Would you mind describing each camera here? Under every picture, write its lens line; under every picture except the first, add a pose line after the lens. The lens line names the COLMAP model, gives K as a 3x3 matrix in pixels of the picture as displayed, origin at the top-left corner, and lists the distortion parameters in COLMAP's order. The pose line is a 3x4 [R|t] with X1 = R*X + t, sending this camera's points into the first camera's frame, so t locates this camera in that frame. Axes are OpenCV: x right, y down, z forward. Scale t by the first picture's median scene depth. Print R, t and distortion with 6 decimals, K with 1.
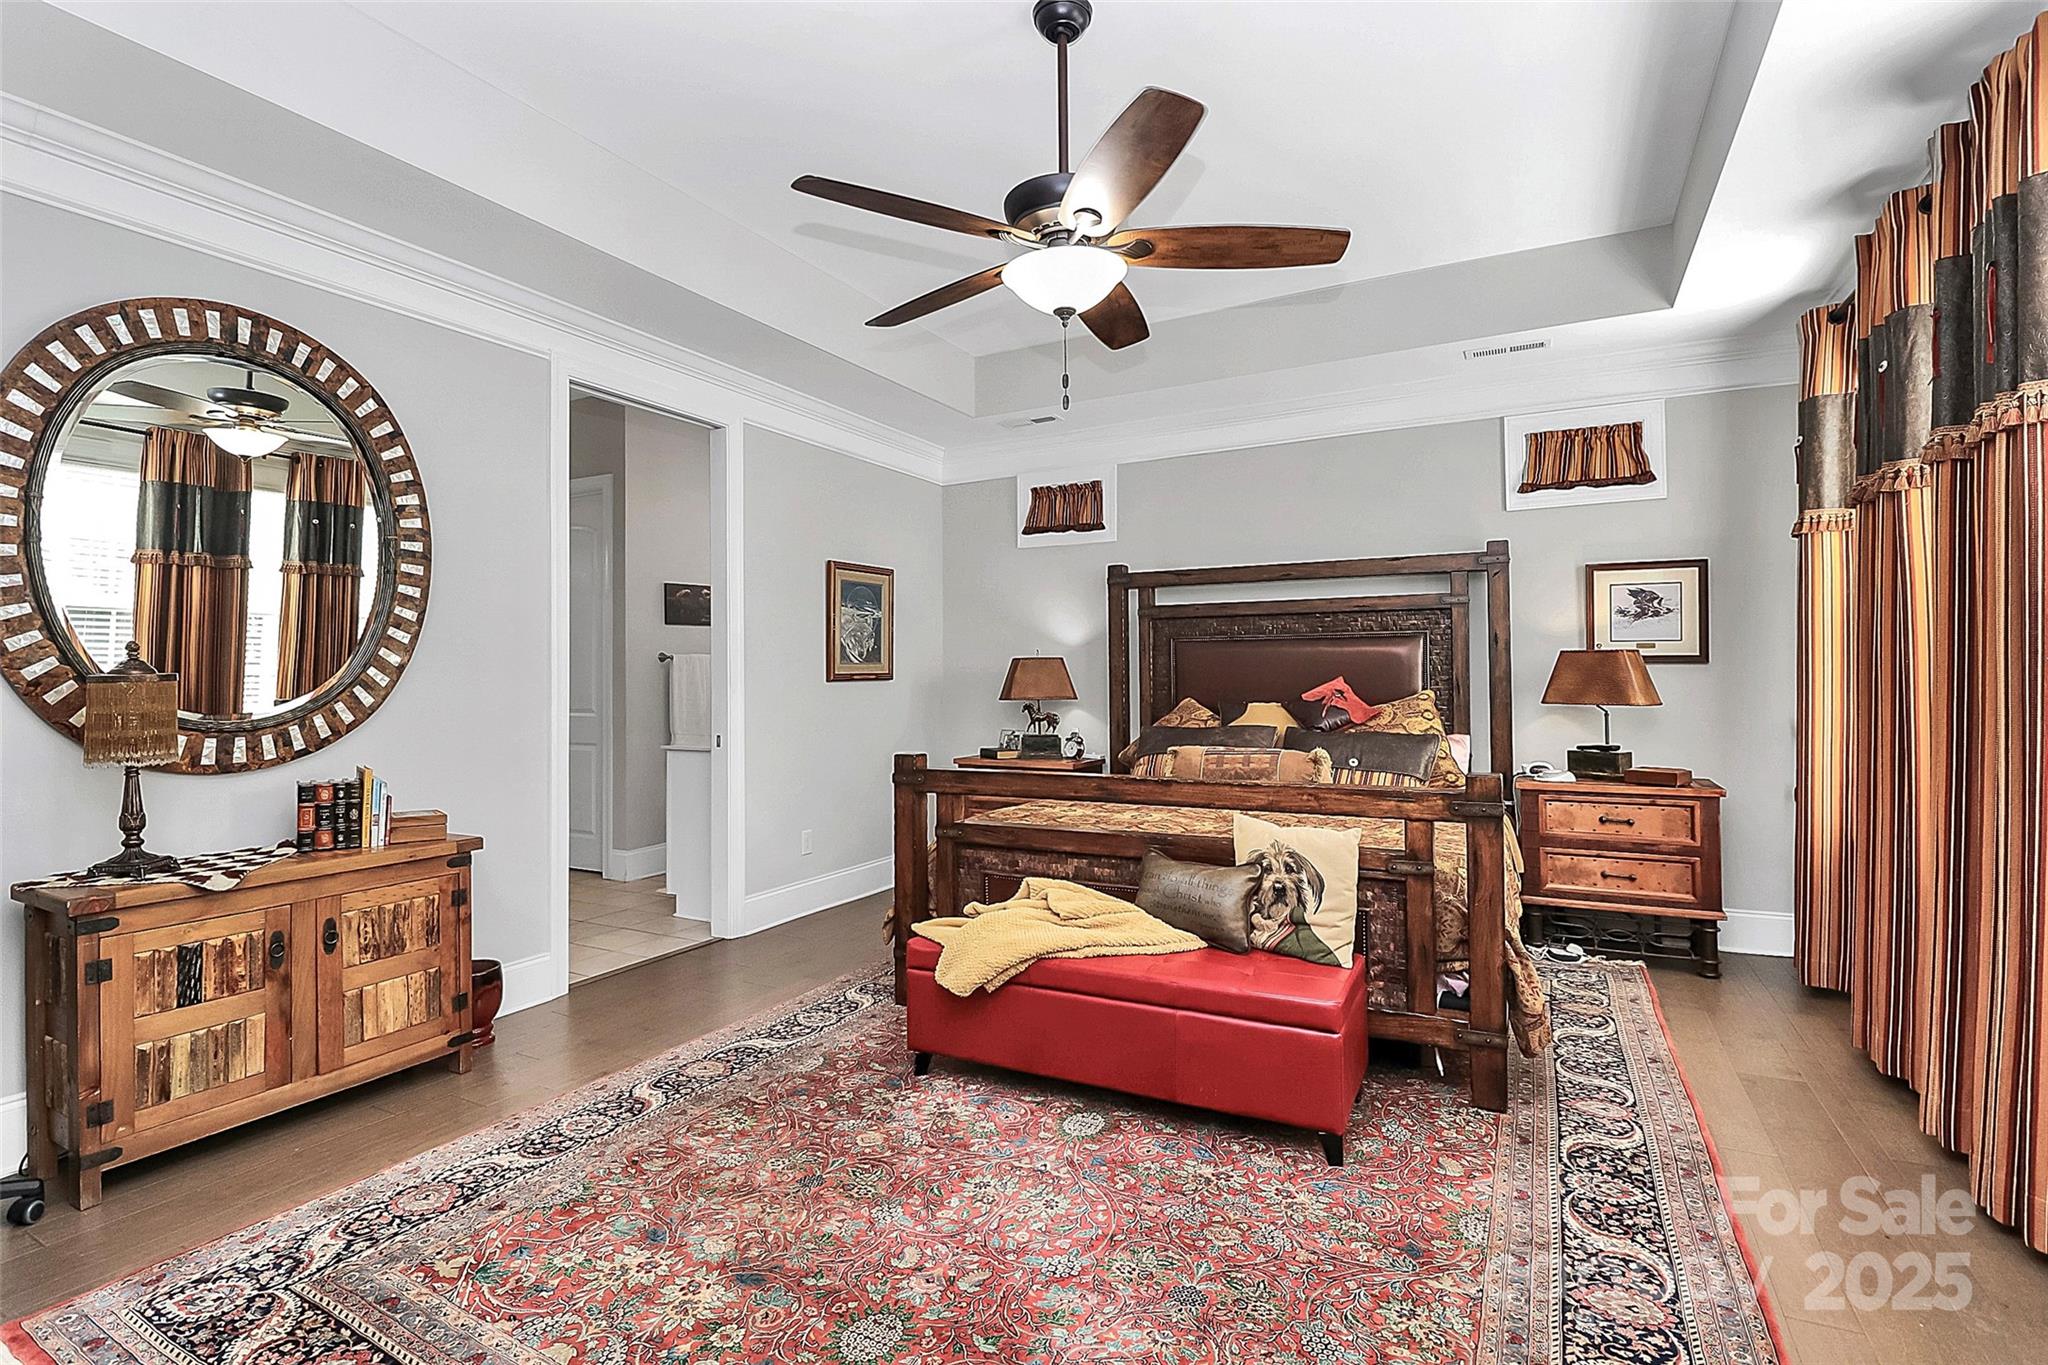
lens RADIAL K [[963.2, 0, 1026.0], [0, 963.2, 672.4], [0, 0, 1]] dist [-0.003426, -0.009749]
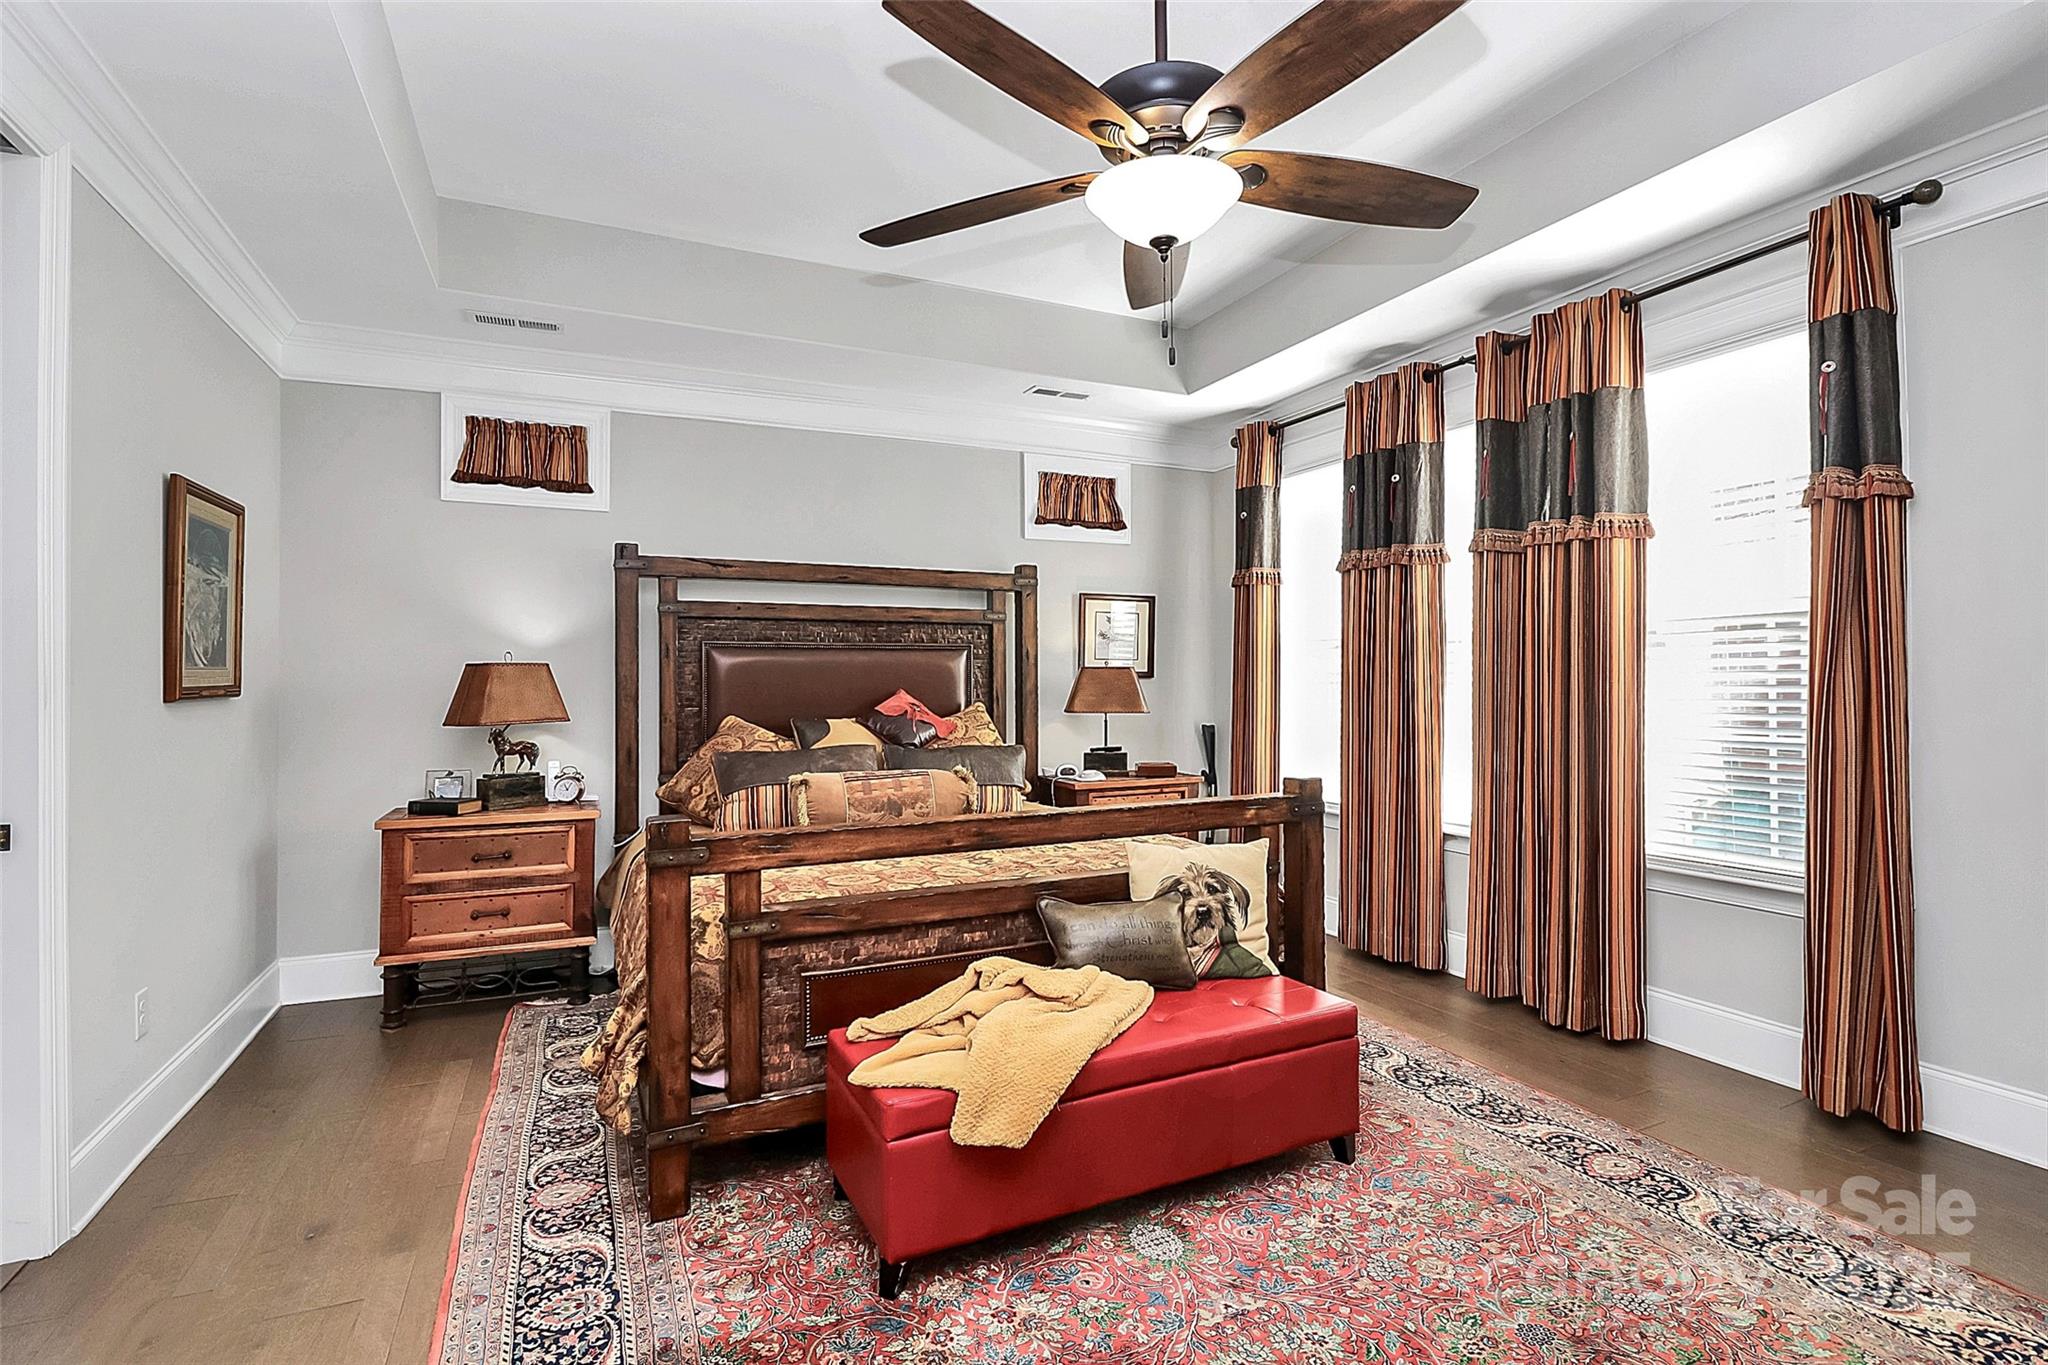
lens RADIAL K [[963.2, 0, 1020.1], [0, 963.2, 675.3], [0, 0, 1]] dist [-0.003426, -0.009749]
pose [[0.603219, 0.007571, 0.797540, -0.386054], [-0.004216, 0.999971, -0.006303, -0.004502], [-0.797564, 0.000439, 0.603234, 0.346670]]
